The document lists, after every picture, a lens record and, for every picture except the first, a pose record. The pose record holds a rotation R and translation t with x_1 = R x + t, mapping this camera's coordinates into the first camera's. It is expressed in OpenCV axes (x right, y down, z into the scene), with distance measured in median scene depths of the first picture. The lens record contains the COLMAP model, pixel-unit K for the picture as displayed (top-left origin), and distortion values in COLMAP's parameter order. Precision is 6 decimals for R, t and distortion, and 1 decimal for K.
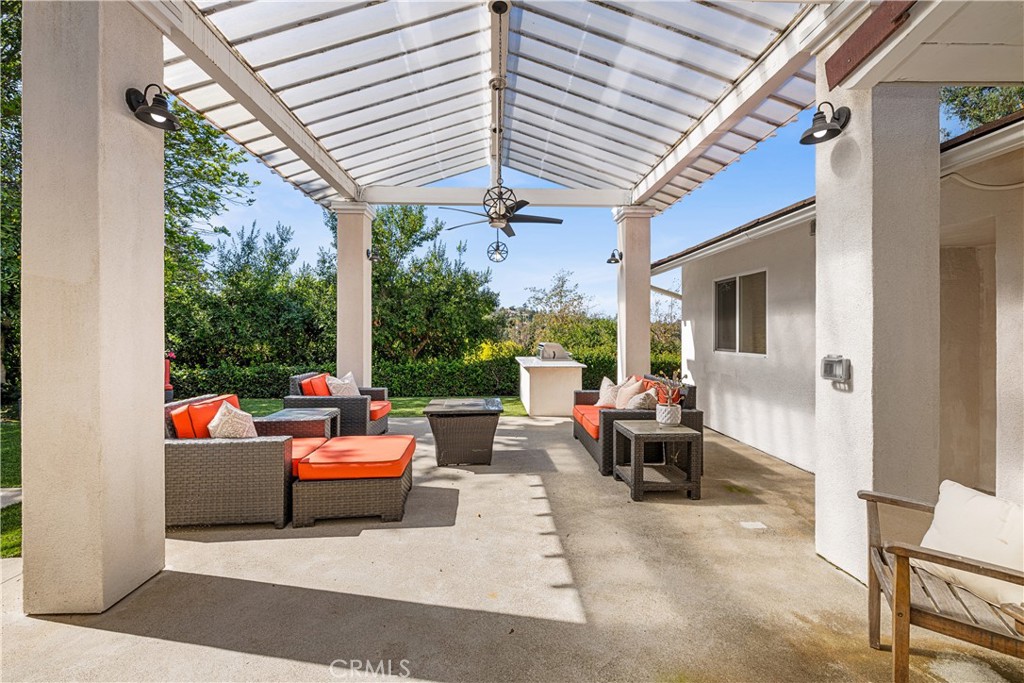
lens RADIAL K [[405.7, 0, 508.5], [0, 405.7, 333.7], [0, 0, 1]] dist [-0.000132, -0.000342]
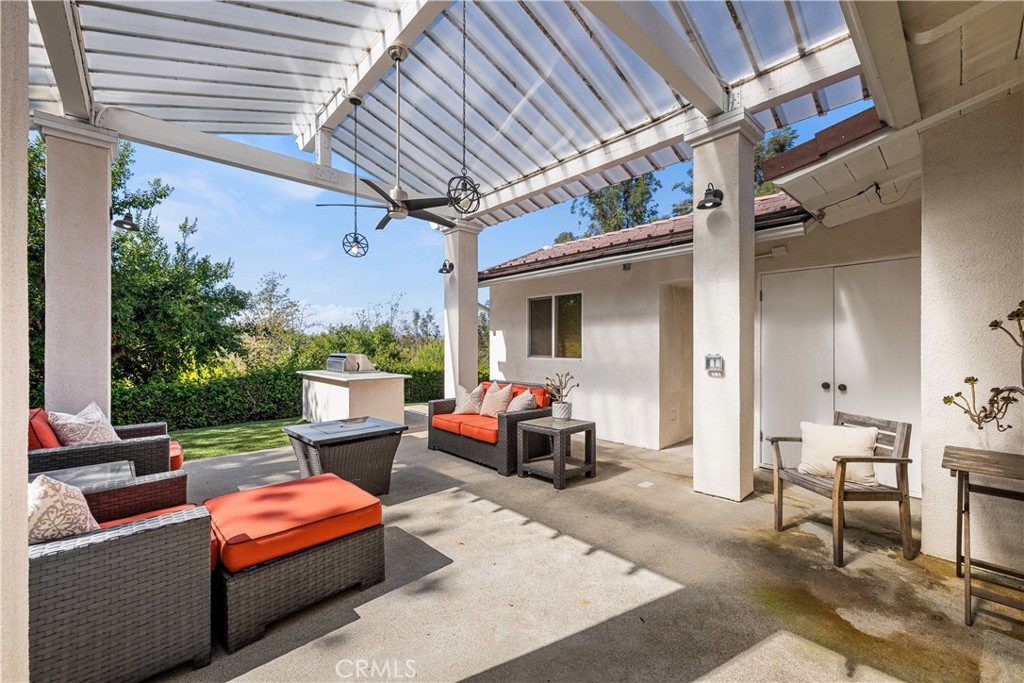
lens RADIAL K [[405.7, 0, 508.1], [0, 405.7, 345.2], [0, 0, 1]] dist [-0.000132, -0.000342]
pose [[0.771395, 0.000029, 0.636356, -0.320802], [0.000896, 0.999999, -0.001132, 0.009543], [-0.636356, 0.001443, 0.771394, 0.143593]]
